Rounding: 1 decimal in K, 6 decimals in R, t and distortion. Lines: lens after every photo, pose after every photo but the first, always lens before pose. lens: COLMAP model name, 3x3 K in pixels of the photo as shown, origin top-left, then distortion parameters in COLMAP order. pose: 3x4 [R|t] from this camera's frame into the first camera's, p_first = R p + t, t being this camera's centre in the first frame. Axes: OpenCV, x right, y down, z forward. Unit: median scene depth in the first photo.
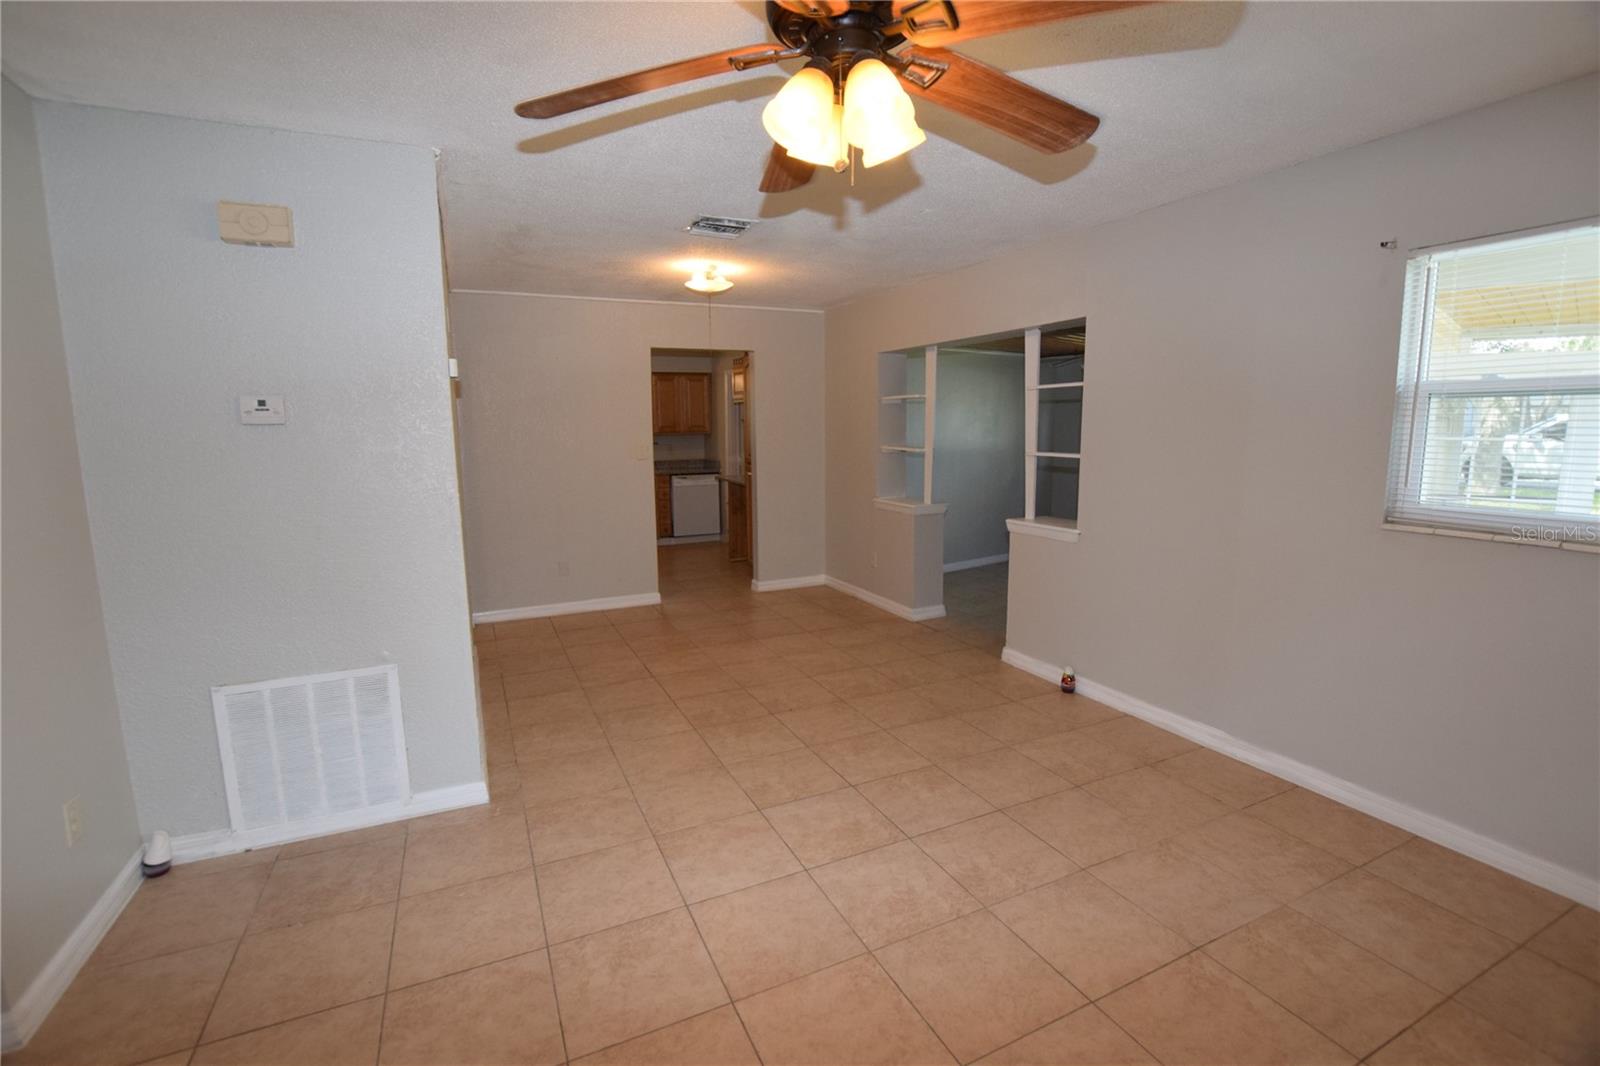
lens RADIAL K [[707.0, 0, 796.9], [0, 707.0, 522.9], [0, 0, 1]] dist [-0.024318, 0.001430]
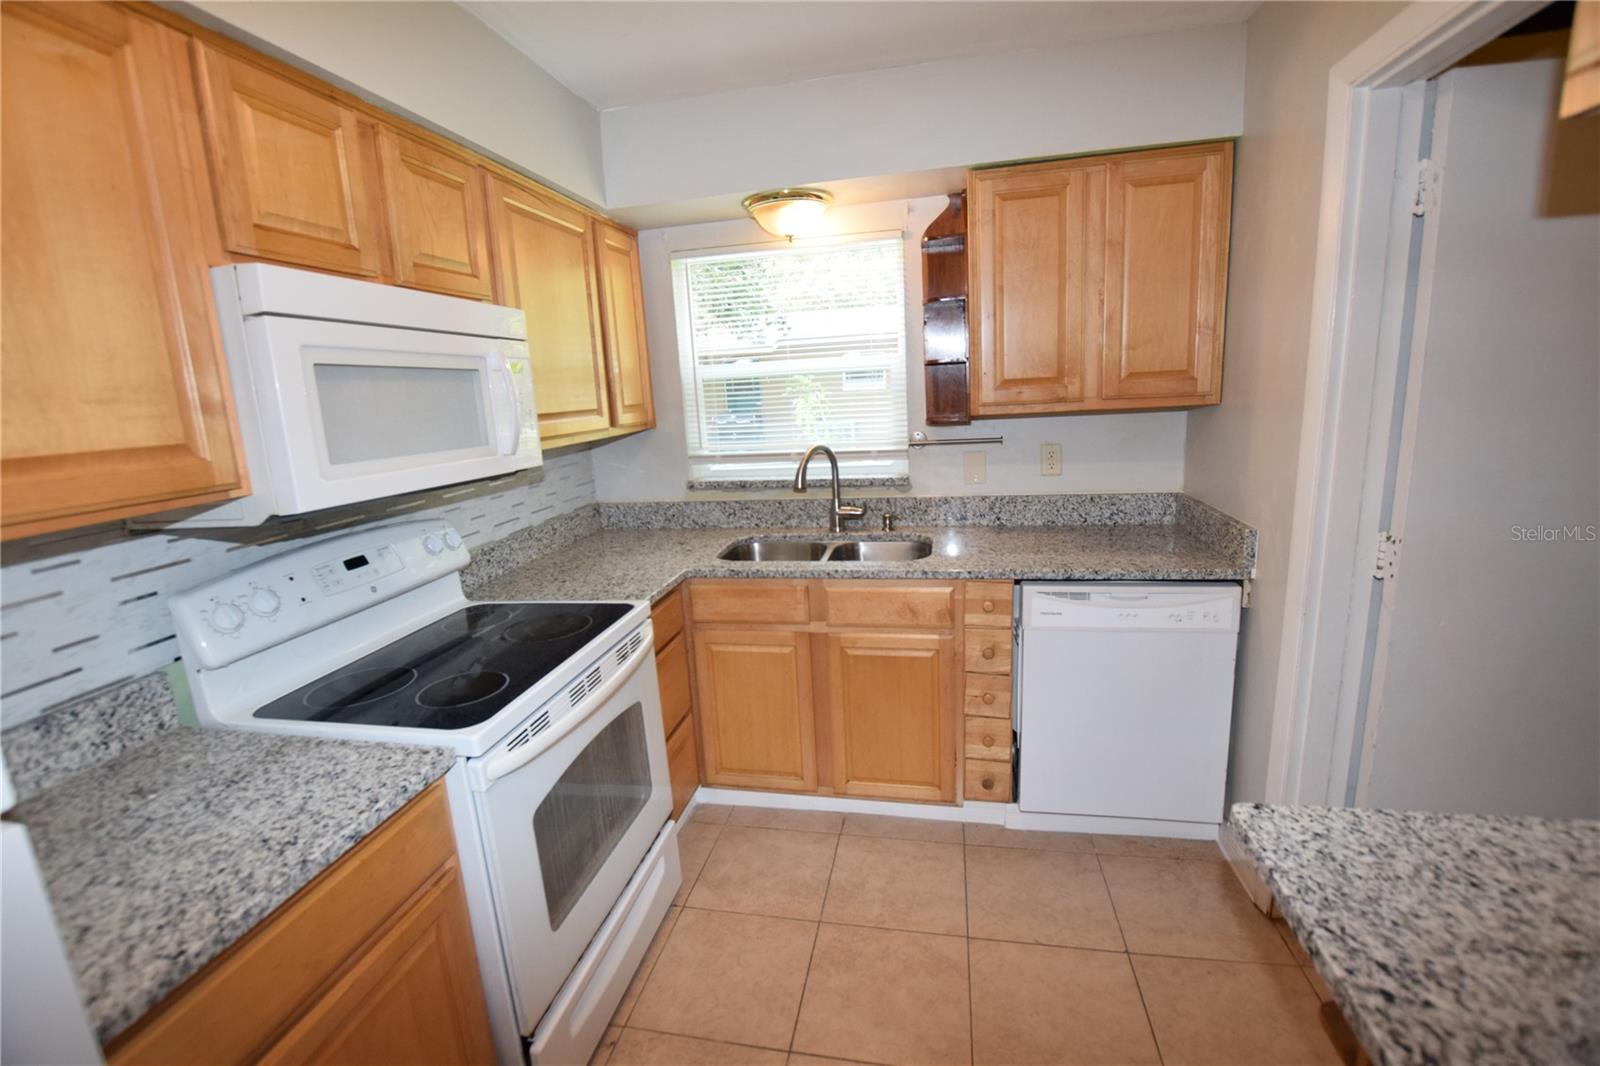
lens RADIAL K [[707.0, 0, 791.2], [0, 707.0, 523.9], [0, 0, 1]] dist [-0.024318, 0.001430]
pose [[0.794417, 0.074722, -0.602759, -0.091493], [-0.040070, 0.996689, 0.070746, -0.097097], [0.606050, -0.032049, 0.794781, 0.726963]]
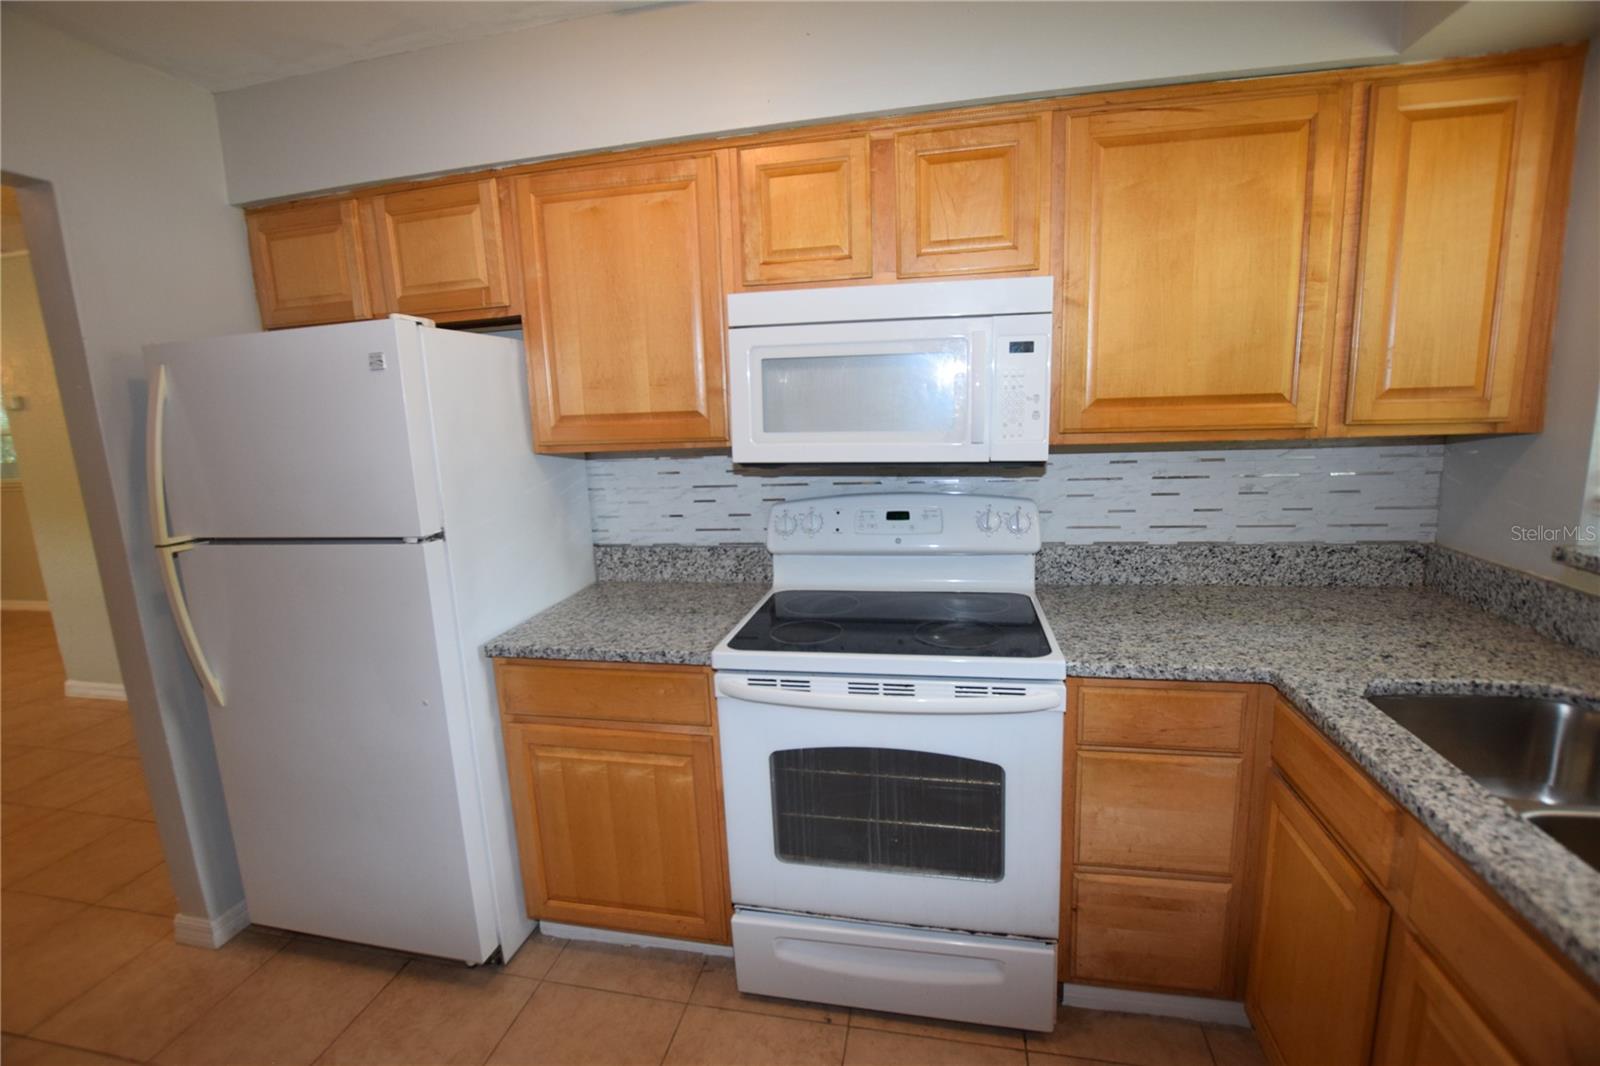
lens RADIAL K [[707.0, 0, 798.9], [0, 707.0, 523.7], [0, 0, 1]] dist [-0.024318, 0.001430]
pose [[-0.604043, 0.163547, -0.779990, -0.098743], [-0.082646, 0.960585, 0.265417, -0.123609], [0.792655, 0.224786, -0.566719, 0.905457]]
